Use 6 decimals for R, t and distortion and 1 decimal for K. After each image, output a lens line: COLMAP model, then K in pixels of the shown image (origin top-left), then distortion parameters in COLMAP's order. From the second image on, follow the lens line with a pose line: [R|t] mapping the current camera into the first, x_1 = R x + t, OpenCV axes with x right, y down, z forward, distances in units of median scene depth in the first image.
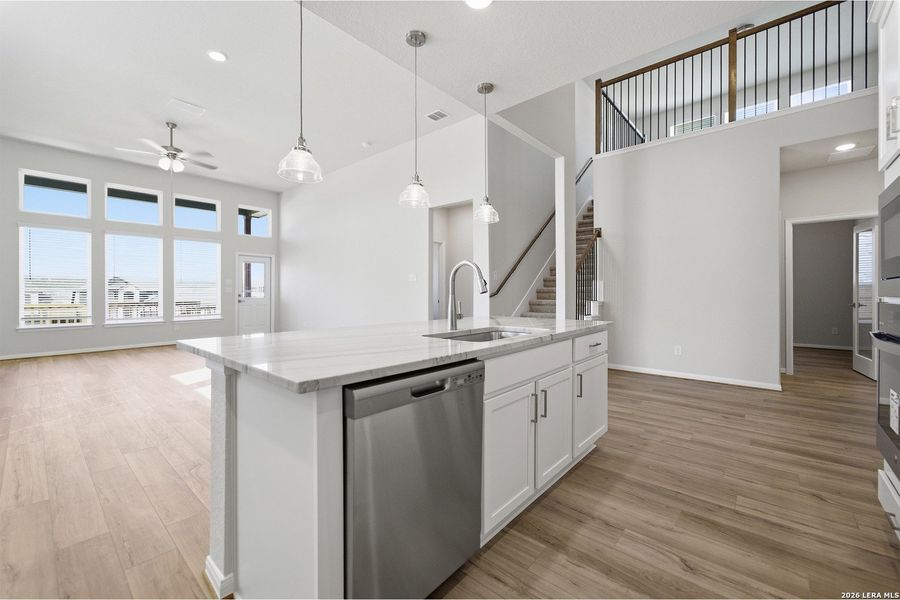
lens RADIAL K [[367.7, 0, 448.9], [0, 367.7, 298.6], [0, 0, 1]] dist [-0.003554, 0.000136]
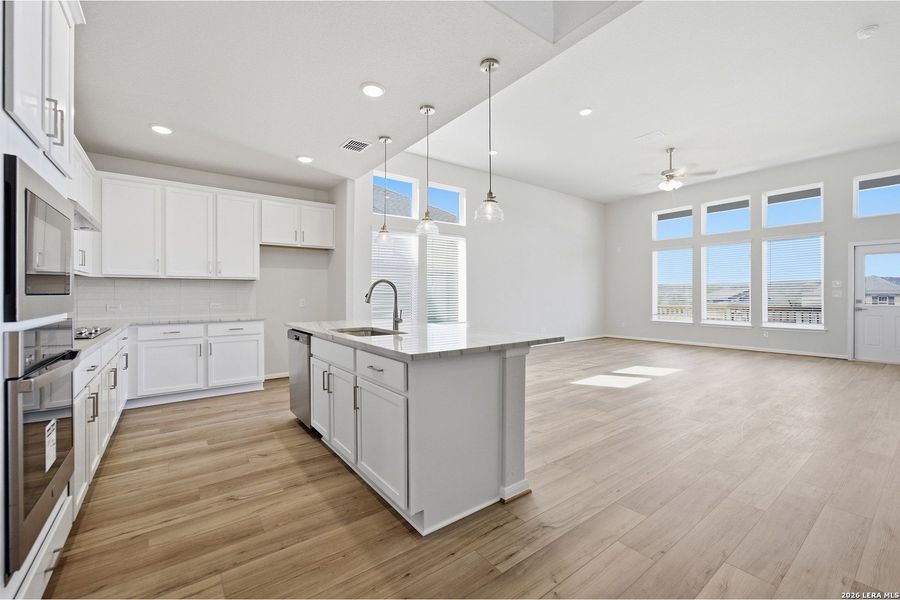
lens RADIAL K [[371.7, 0, 447.9], [0, 371.7, 294.0], [0, 0, 1]] dist [-0.000566, 0.000183]
pose [[-0.207755, -0.000537, -0.978181, 1.365172], [-0.014631, 0.999890, 0.002559, -0.054698], [0.978071, 0.014844, -0.207740, 1.524420]]
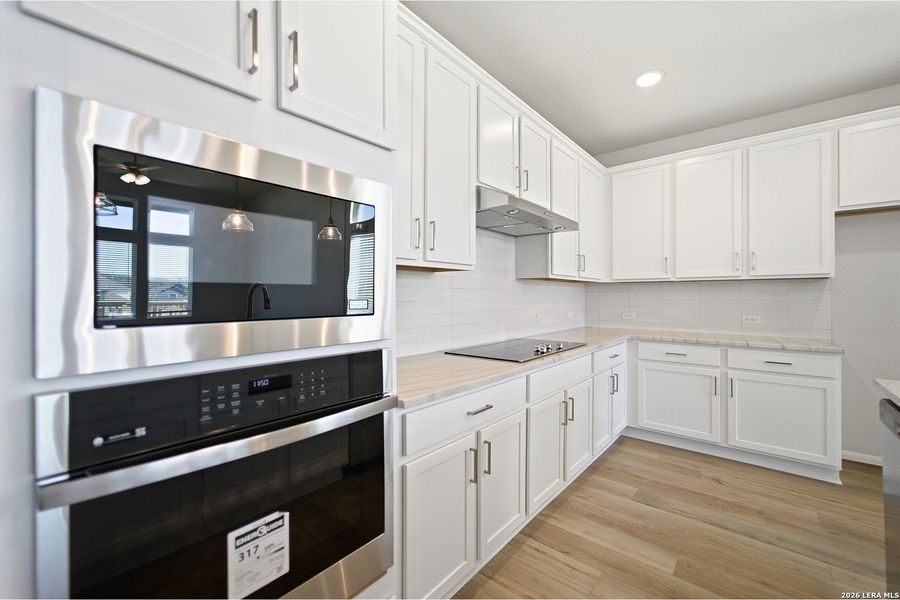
lens RADIAL K [[364.4, 0, 450.2], [0, 364.4, 297.2], [0, 0, 1]] dist [-0.022086, 0.008104]
pose [[-0.999971, -0.001899, -0.007319, 0.657909], [-0.002031, 0.999836, 0.018002, -0.070799], [0.007283, 0.018016, -0.999811, 1.104132]]
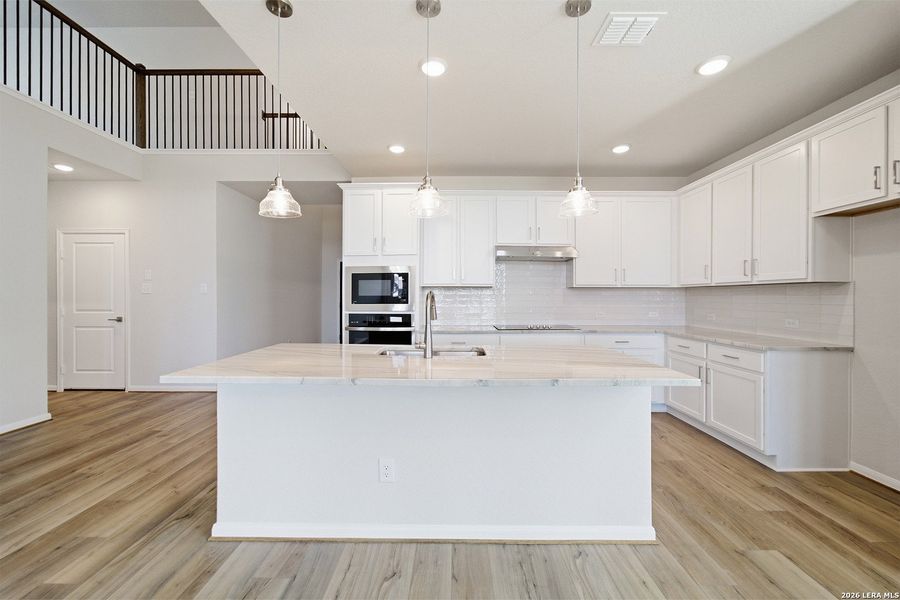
lens RADIAL K [[364.4, 0, 450.2], [0, 364.4, 297.2], [0, 0, 1]] dist [-0.022086, 0.008104]
pose [[-0.656079, -0.005883, 0.754669, -0.786131], [0.008666, 0.999845, 0.015328, -0.096872], [-0.754642, 0.016596, -0.655927, 1.666996]]
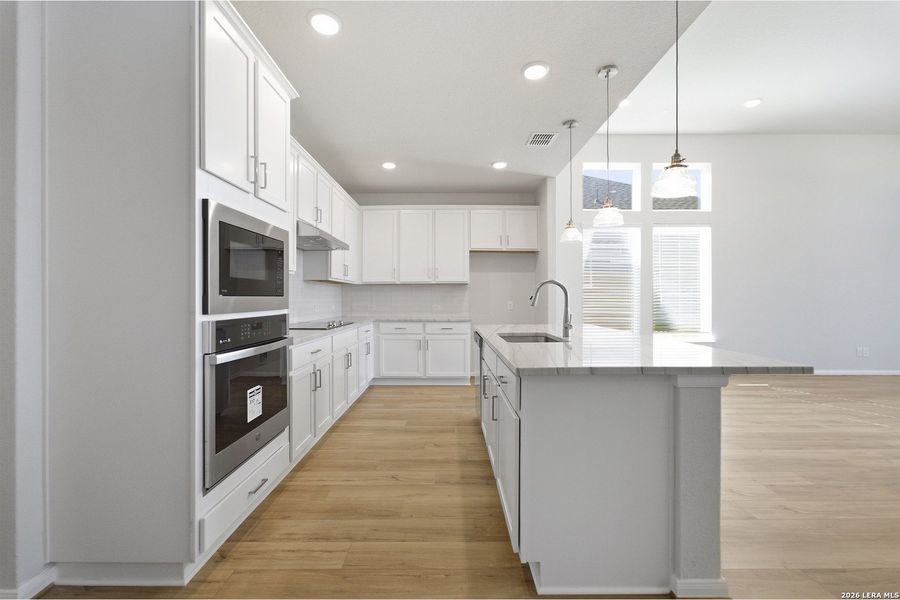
lens RADIAL K [[367.7, 0, 448.9], [0, 367.7, 298.6], [0, 0, 1]] dist [-0.003554, 0.000136]
pose [[-0.748624, -0.003981, -0.662982, 1.112389], [-0.013773, 0.999860, 0.009548, -0.045713], [0.662851, 0.016279, -0.748574, 1.692671]]
